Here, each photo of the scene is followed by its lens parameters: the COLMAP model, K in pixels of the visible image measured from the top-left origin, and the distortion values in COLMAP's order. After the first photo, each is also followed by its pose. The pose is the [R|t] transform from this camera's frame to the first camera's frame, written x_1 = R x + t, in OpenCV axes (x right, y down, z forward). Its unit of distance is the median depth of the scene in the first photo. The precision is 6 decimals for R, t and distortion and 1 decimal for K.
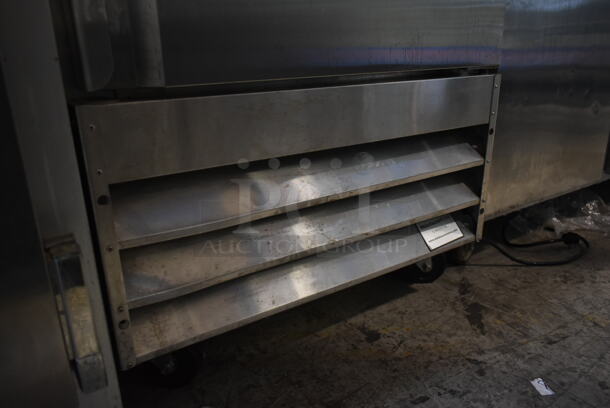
lens RADIAL K [[466.4, 0, 304.4], [0, 466.4, 205.5], [0, 0, 1]] dist [-0.014308, -0.003580]
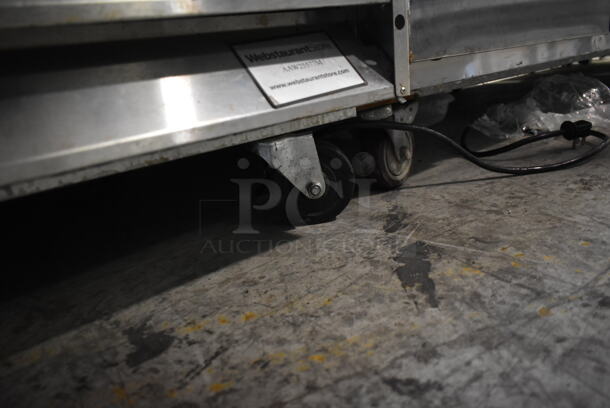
lens RADIAL K [[466.4, 0, 305.6], [0, 466.4, 202.4], [0, 0, 1]] dist [-0.014308, -0.003580]
pose [[0.991315, -0.114068, 0.065441, 0.253594], [0.115425, 0.993165, -0.017332, 0.179649], [-0.063017, 0.024735, 0.997706, 0.593988]]
